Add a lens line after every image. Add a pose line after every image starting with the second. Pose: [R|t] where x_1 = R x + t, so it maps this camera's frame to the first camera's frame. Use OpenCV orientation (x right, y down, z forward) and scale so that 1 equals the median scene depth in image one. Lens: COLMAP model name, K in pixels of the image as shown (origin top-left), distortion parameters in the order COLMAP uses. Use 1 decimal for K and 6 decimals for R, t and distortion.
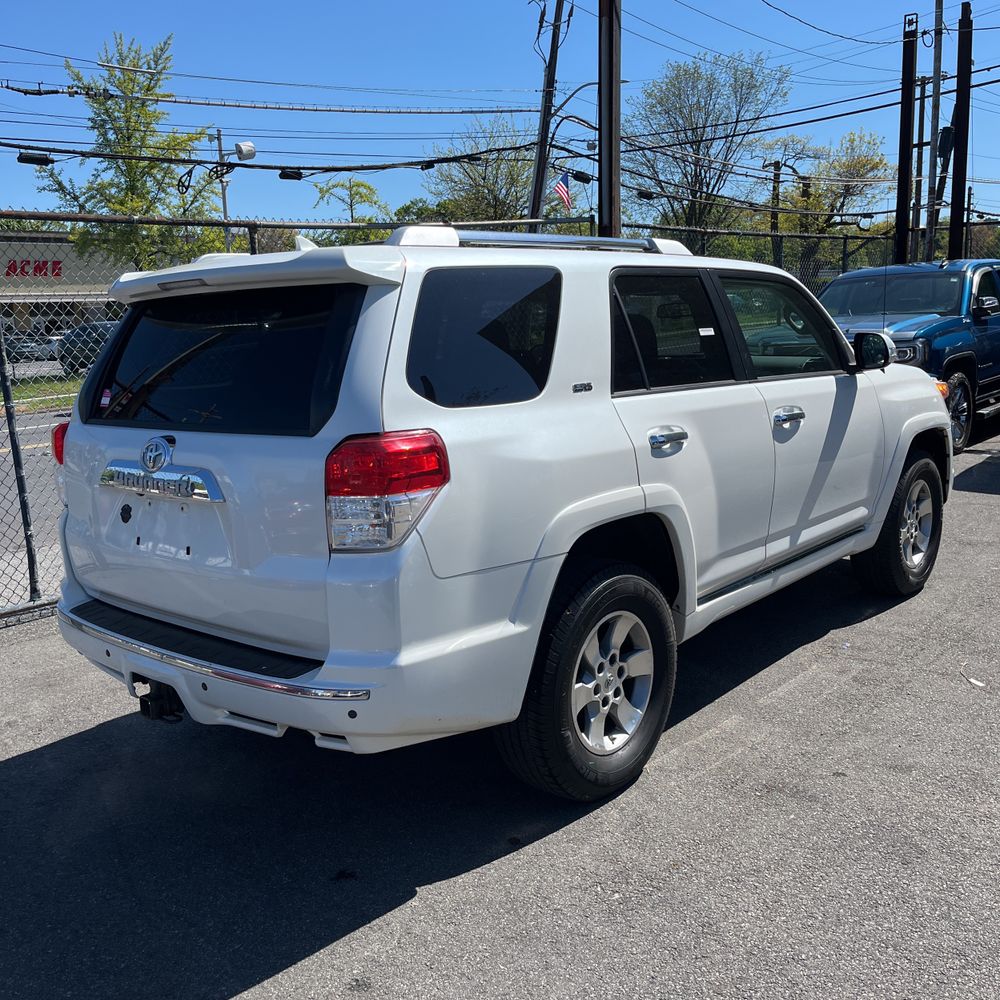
lens RADIAL K [[1015.9, 0, 488.3], [0, 1015.9, 515.4], [0, 0, 1]] dist [0.023706, 0.000000]
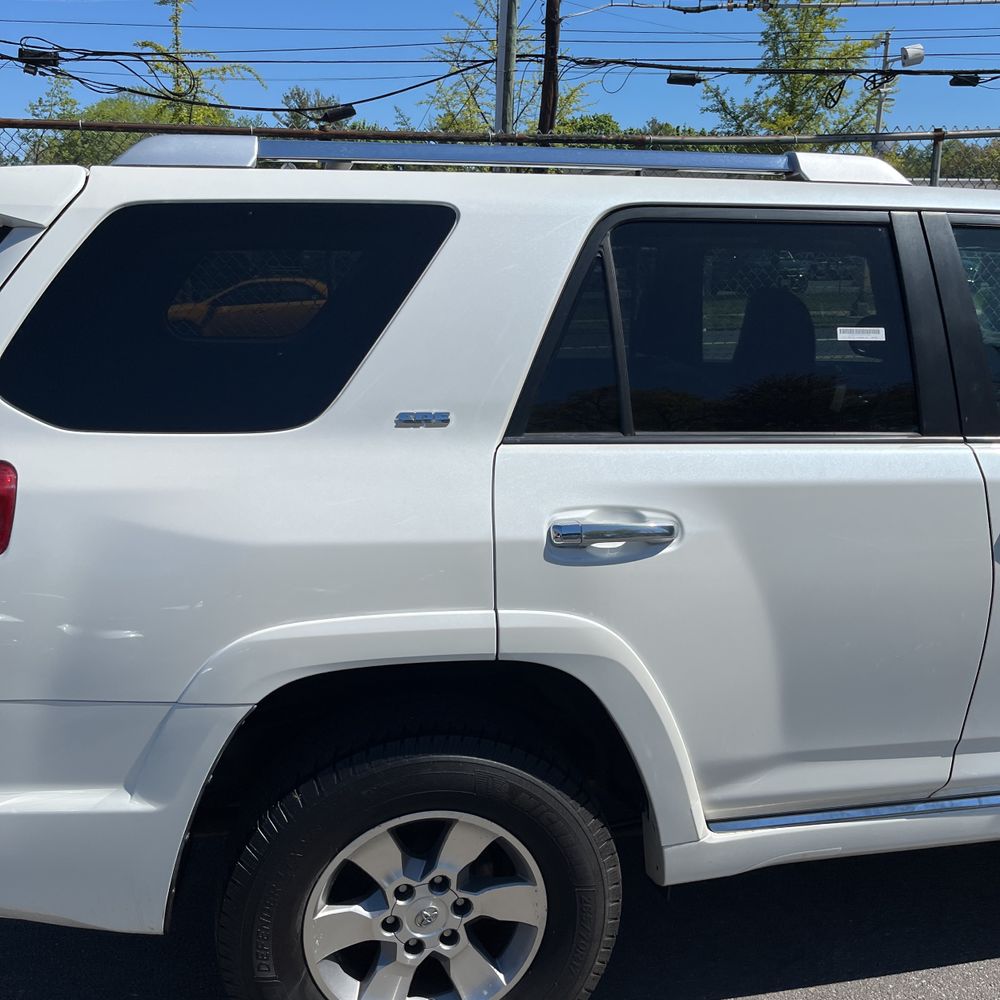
lens RADIAL K [[1015.9, 0, 486.2], [0, 1015.9, 498.2], [0, 0, 1]] dist [0.023706, 0.000000]
pose [[0.789971, 0.190498, -0.582801, 0.321769], [-0.157322, 0.981665, 0.107628, -0.104482], [0.592618, 0.006665, 0.805456, 0.392361]]
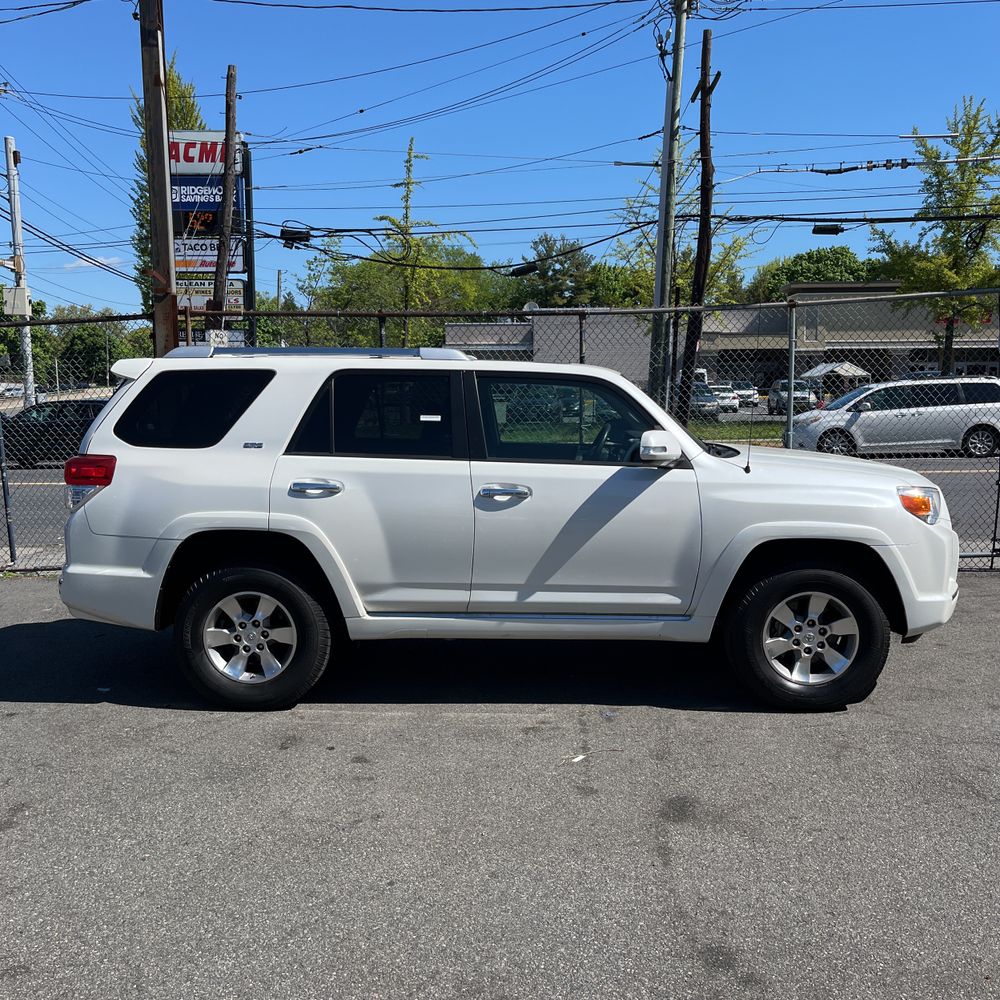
lens RADIAL K [[1015.9, 0, 508.5], [0, 1015.9, 490.4], [0, 0, 1]] dist [0.023706, 0.000000]
pose [[0.636732, 0.126173, -0.760692, 1.090570], [-0.174649, 0.984482, 0.017104, -0.107376], [0.751046, 0.121964, 0.648887, 0.193575]]
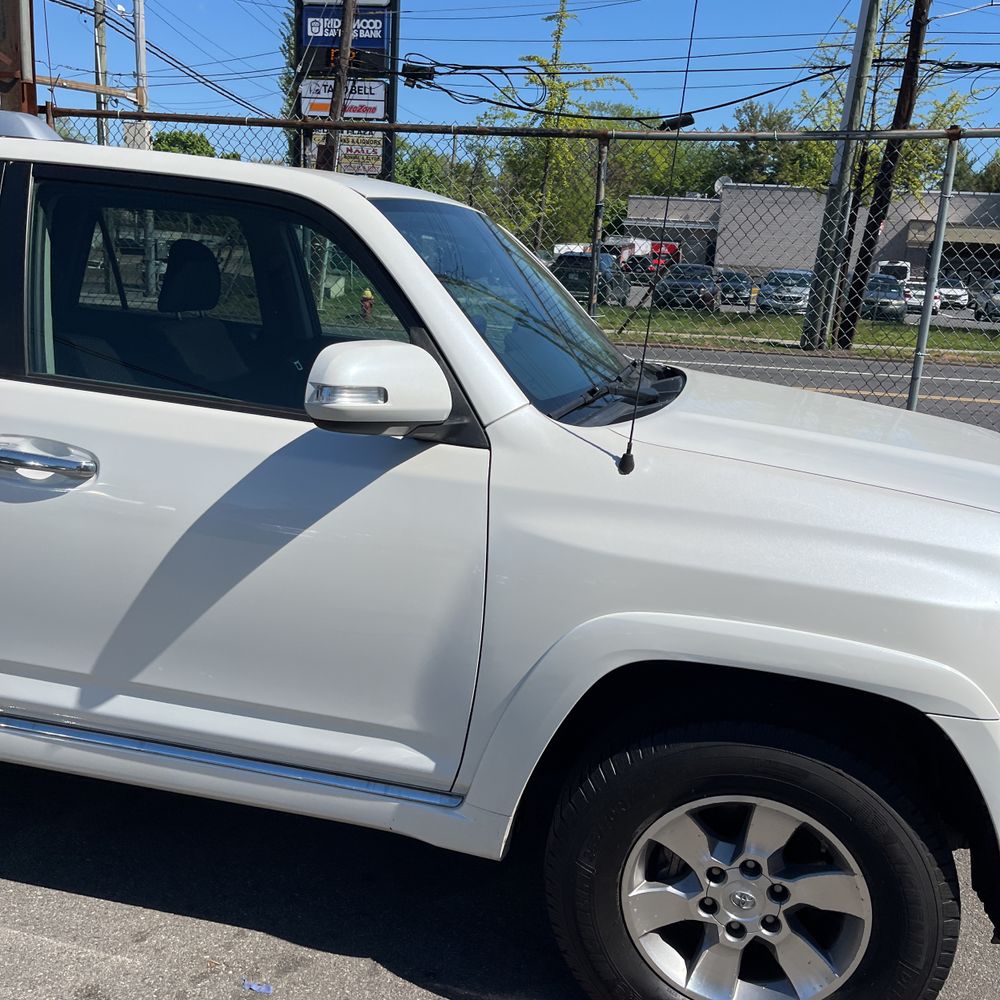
lens RADIAL K [[1015.9, 0, 507.3], [0, 1015.9, 500.8], [0, 0, 1]] dist [0.023706, 0.000000]
pose [[0.479120, 0.280164, -0.831836, 0.749248], [-0.249612, 0.952054, 0.176883, -0.202422], [0.841509, 0.122888, 0.526081, 0.832182]]
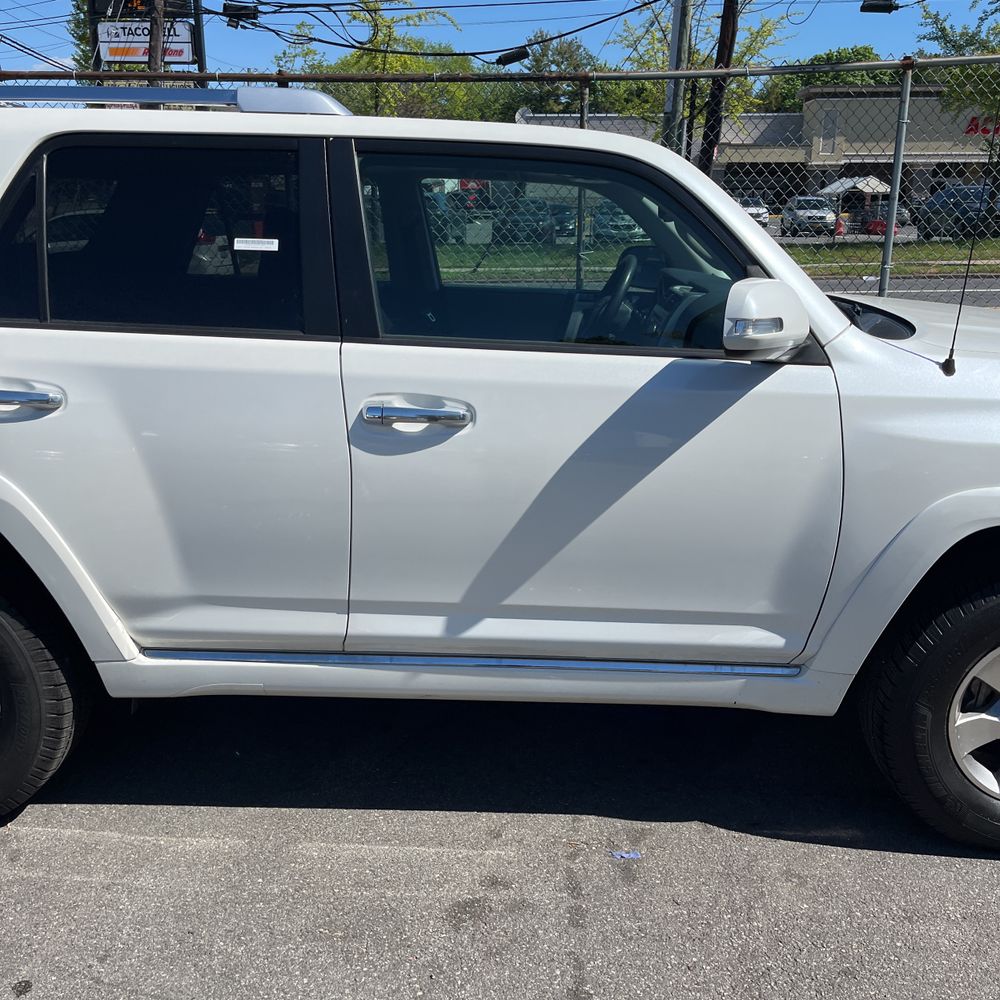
lens RADIAL K [[1015.9, 0, 493.9], [0, 1015.9, 495.0], [0, 0, 1]] dist [0.023706, 0.000000]
pose [[0.631301, 0.263767, -0.729306, 0.661995], [-0.182538, 0.964503, 0.190822, -0.149811], [0.753750, 0.012660, 0.657039, 0.595829]]
